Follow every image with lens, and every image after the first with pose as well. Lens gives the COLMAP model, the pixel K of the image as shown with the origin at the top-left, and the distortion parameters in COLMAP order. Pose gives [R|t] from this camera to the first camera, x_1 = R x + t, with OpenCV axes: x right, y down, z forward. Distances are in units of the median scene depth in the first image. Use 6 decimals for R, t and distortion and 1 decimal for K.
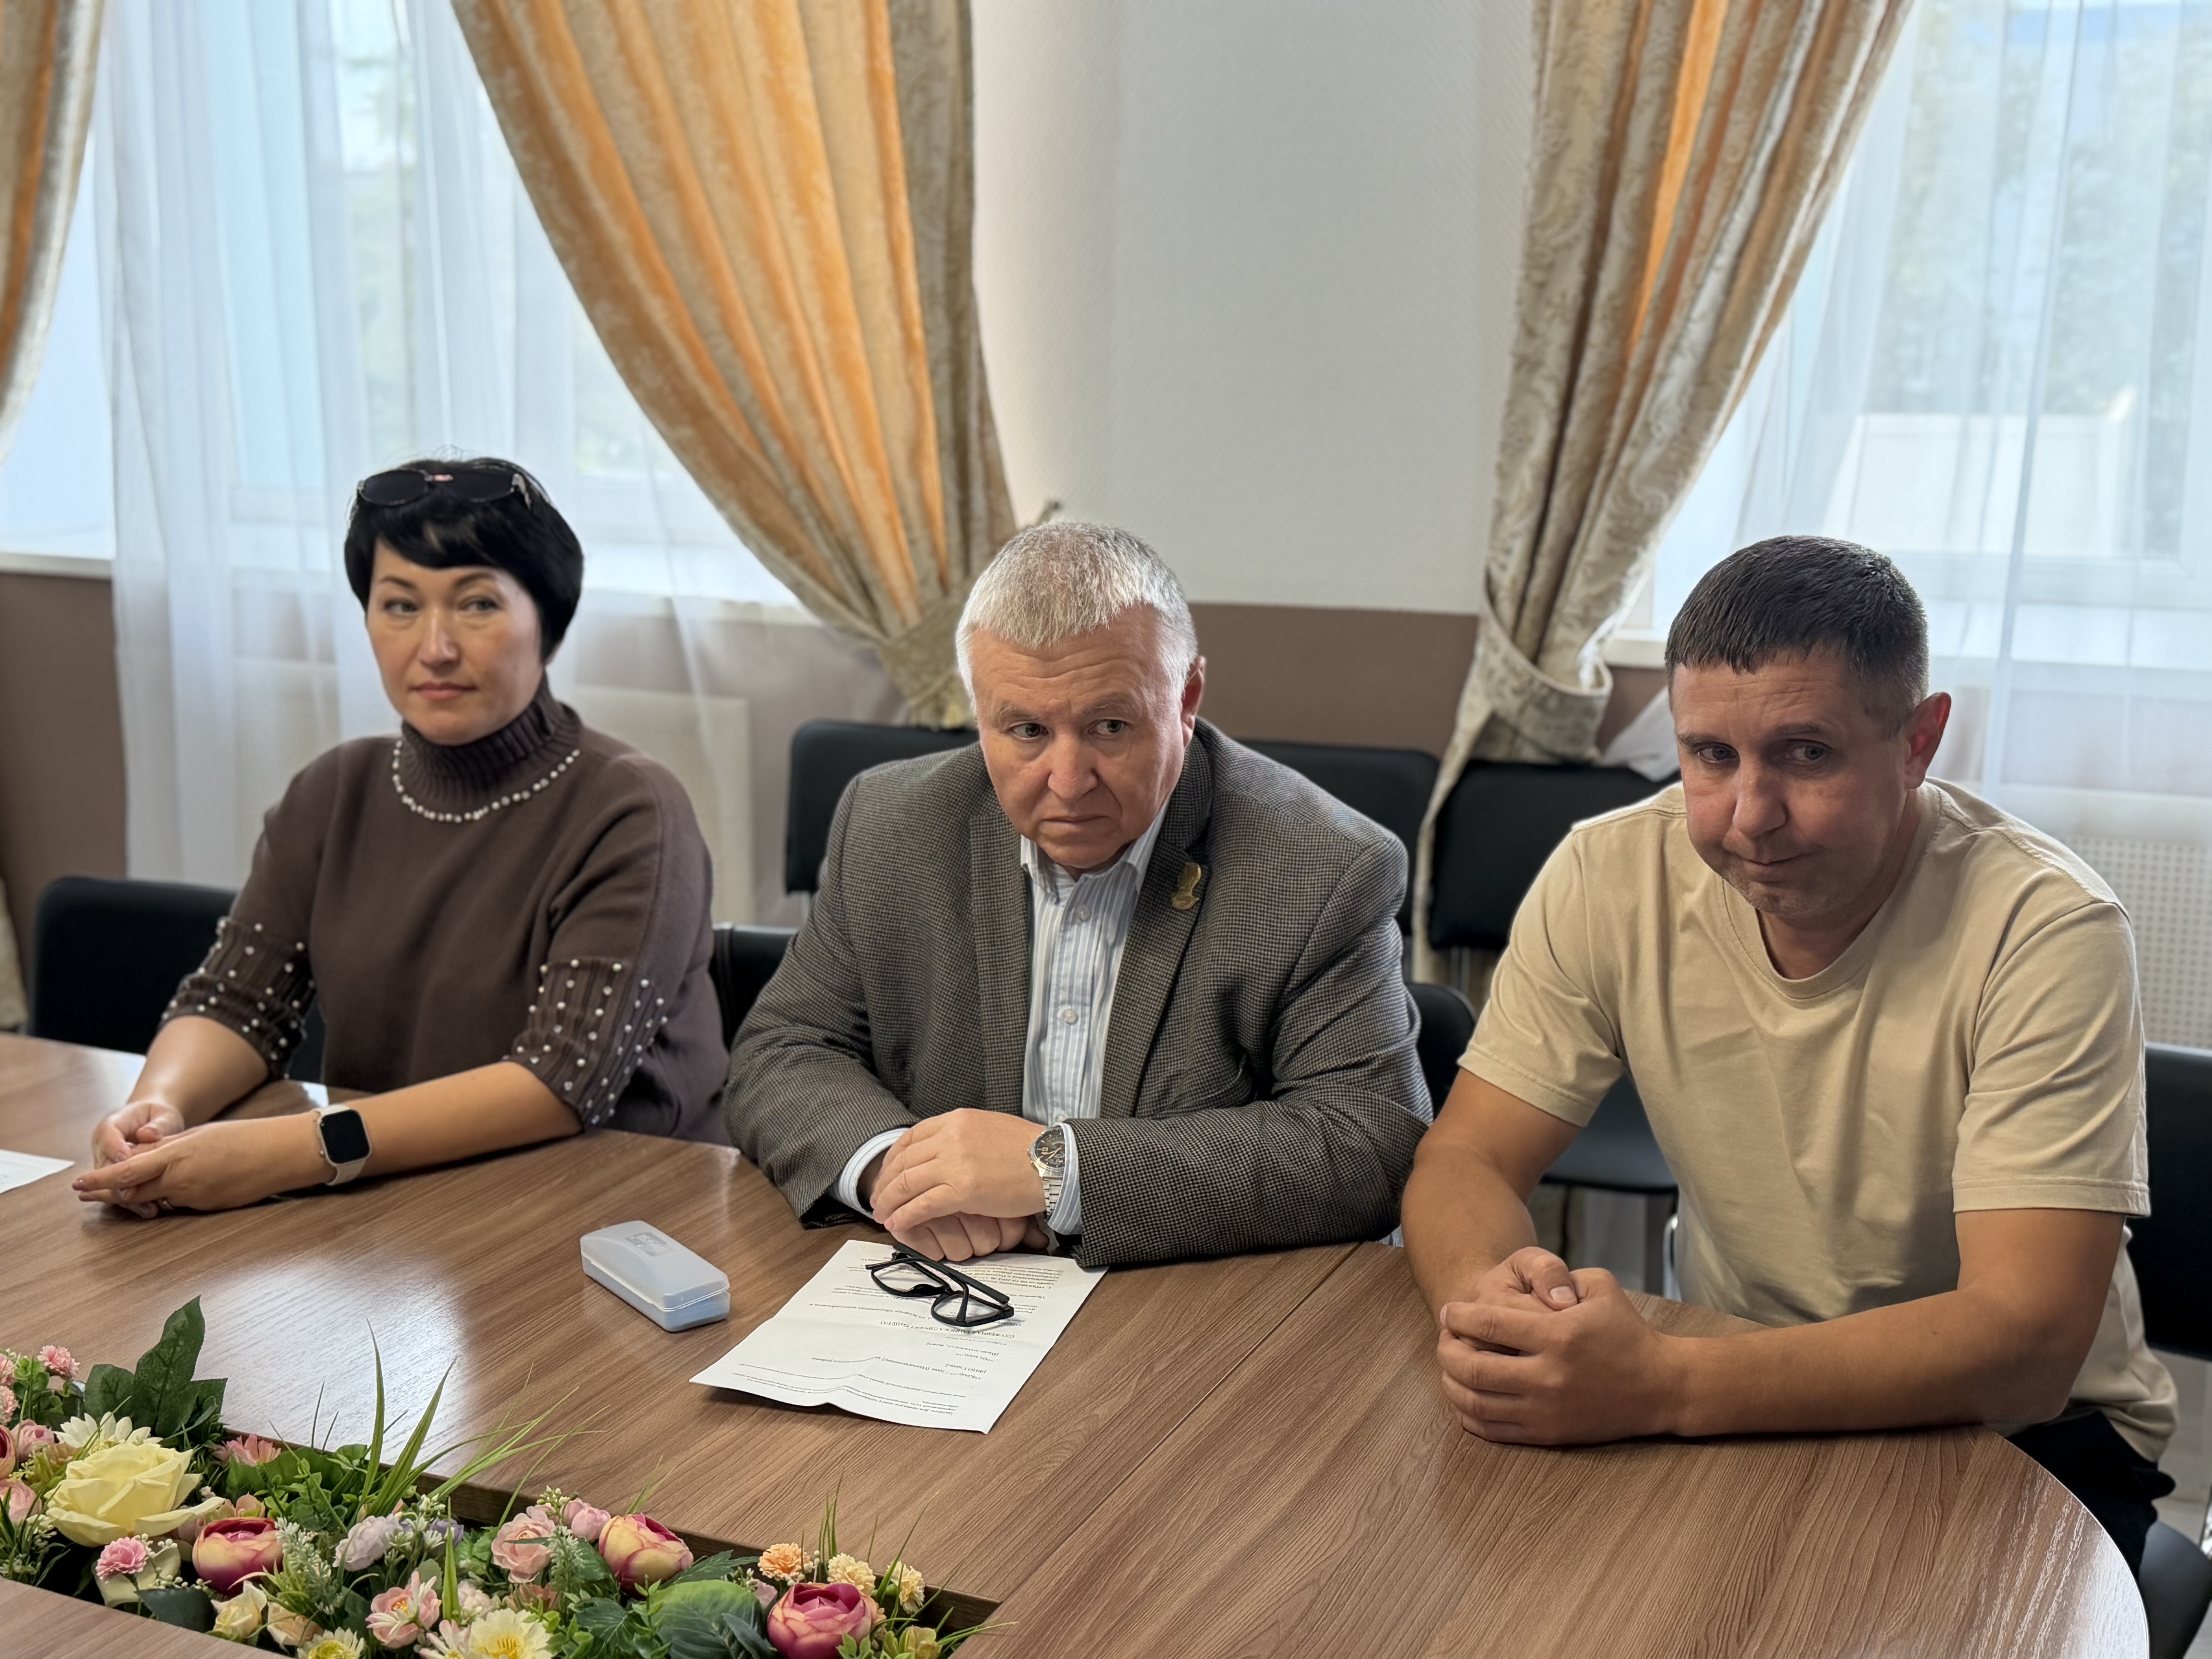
lens RADIAL K [[2599.7, 0, 1104.3], [0, 2599.7, 827.7], [0, 0, 1]] dist [0.066341, 0.000000]
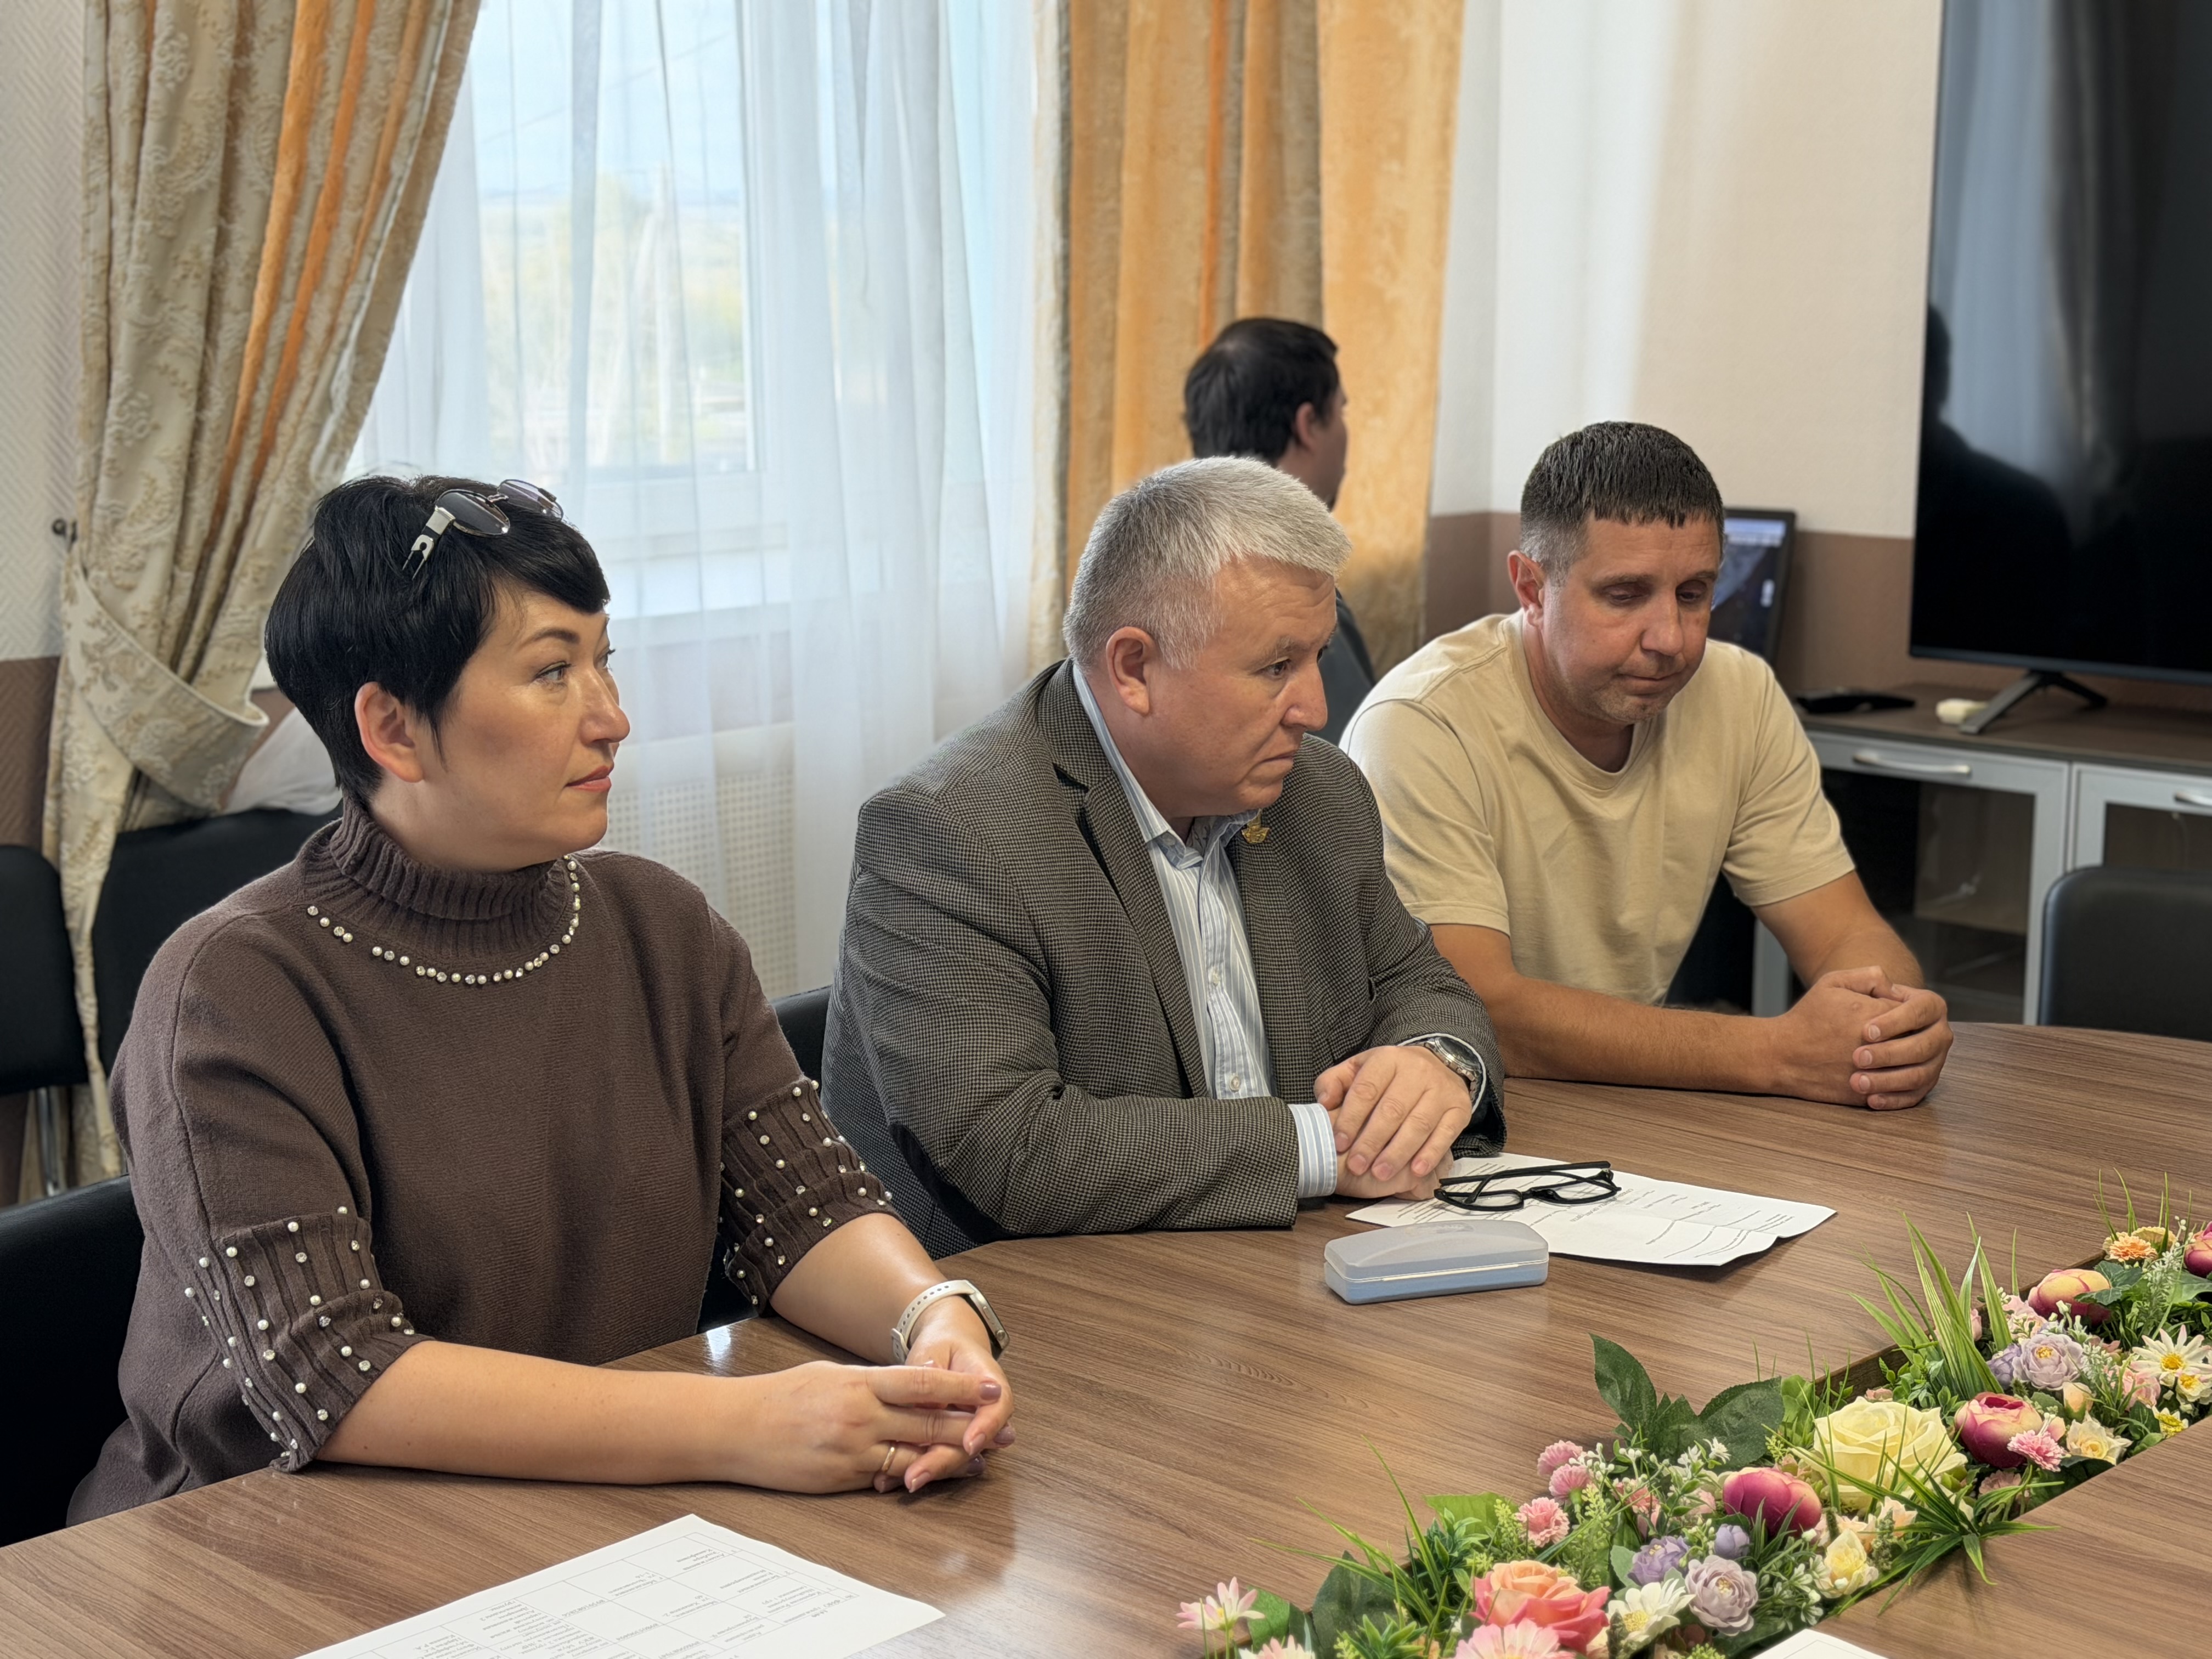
lens RADIAL K [[3369.1, 0, 1105.8], [0, 3369.1, 830.1], [0, 0, 1]] dist [0.116529, 0.000000]
pose [[0.302064, -0.160833, 0.939622, -0.795686], [0.194092, 0.975395, 0.104560, -0.081259], [-0.933320, 0.150790, 0.325848, 0.401790]]
